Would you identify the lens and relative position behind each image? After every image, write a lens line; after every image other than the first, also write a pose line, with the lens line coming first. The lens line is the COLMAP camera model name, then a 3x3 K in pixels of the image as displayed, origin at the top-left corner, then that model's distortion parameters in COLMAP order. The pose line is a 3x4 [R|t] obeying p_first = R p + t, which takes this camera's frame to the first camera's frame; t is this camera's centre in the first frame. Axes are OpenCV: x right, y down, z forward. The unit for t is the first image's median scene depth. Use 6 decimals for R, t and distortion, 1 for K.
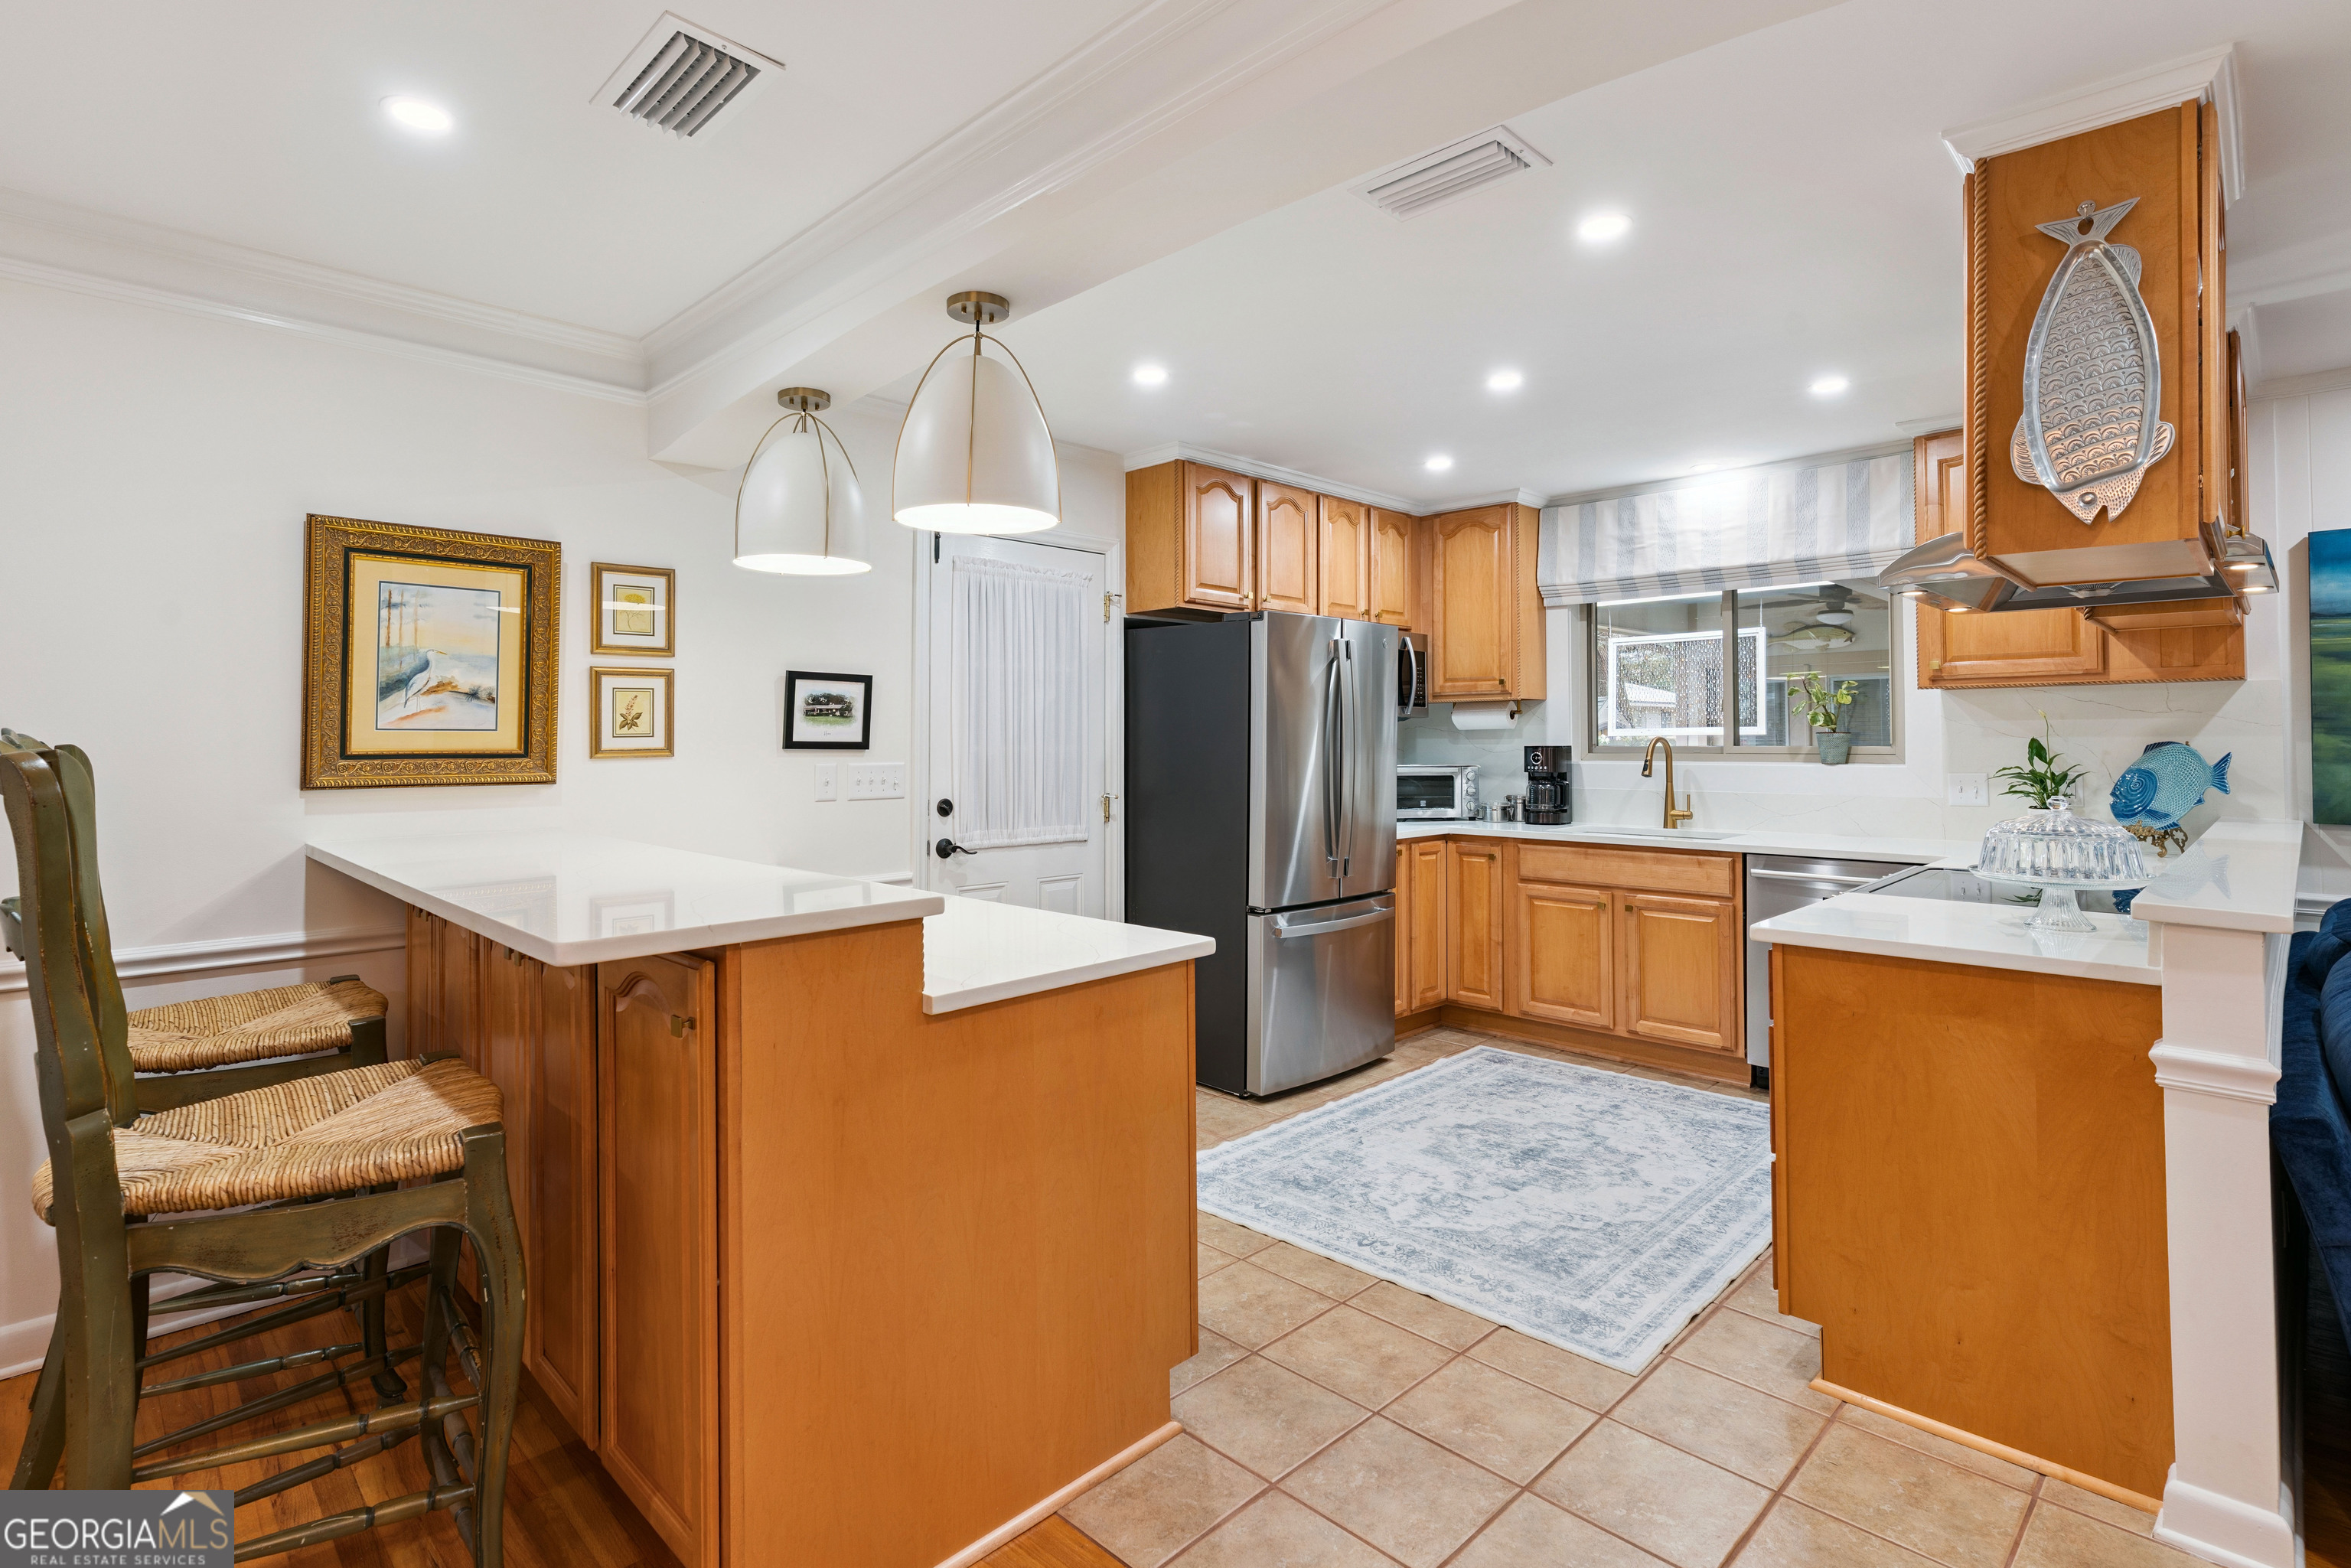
lens RADIAL K [[1115.9, 0, 1146.6], [0, 1115.9, 727.3], [0, 0, 1]] dist [0.006266, -0.001859]
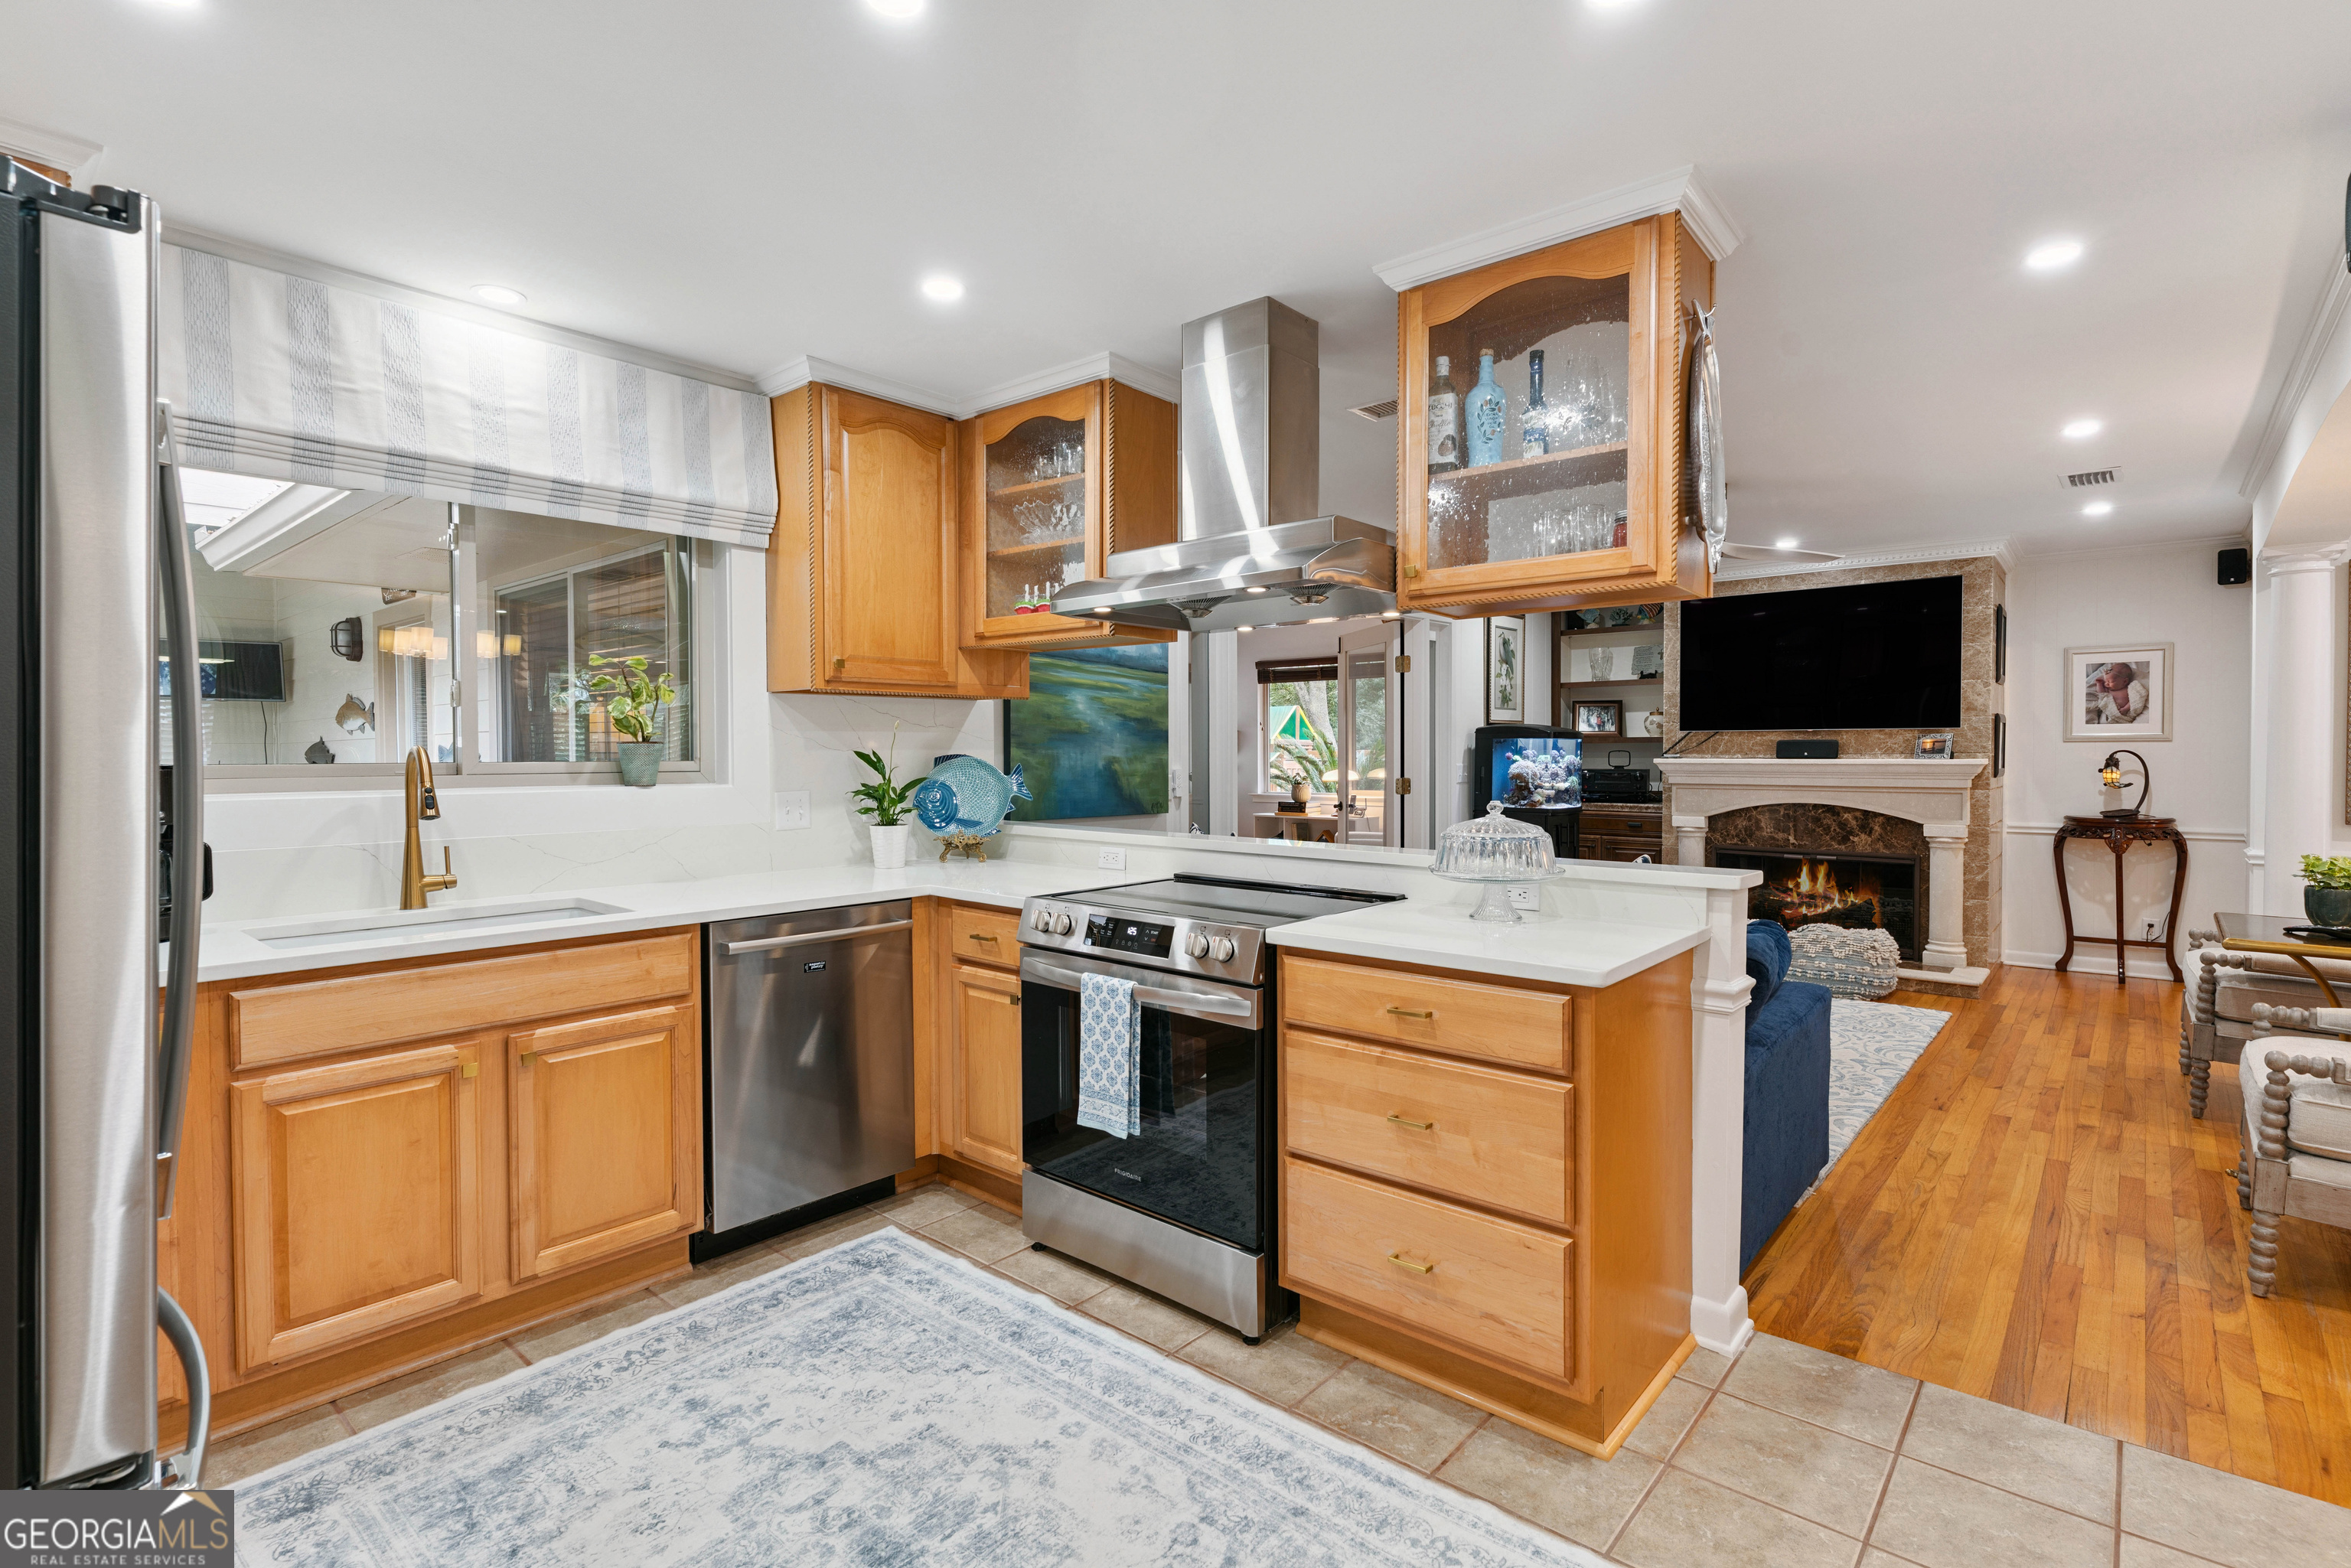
lens RADIAL K [[1115.9, 0, 1169.6], [0, 1115.9, 781.1], [0, 0, 1]] dist [0.006266, -0.001859]
pose [[-0.087238, -0.026295, 0.995840, -0.146051], [-0.011779, 0.999609, 0.025362, 0.007647], [-0.996118, -0.009517, -0.087514, 0.769218]]
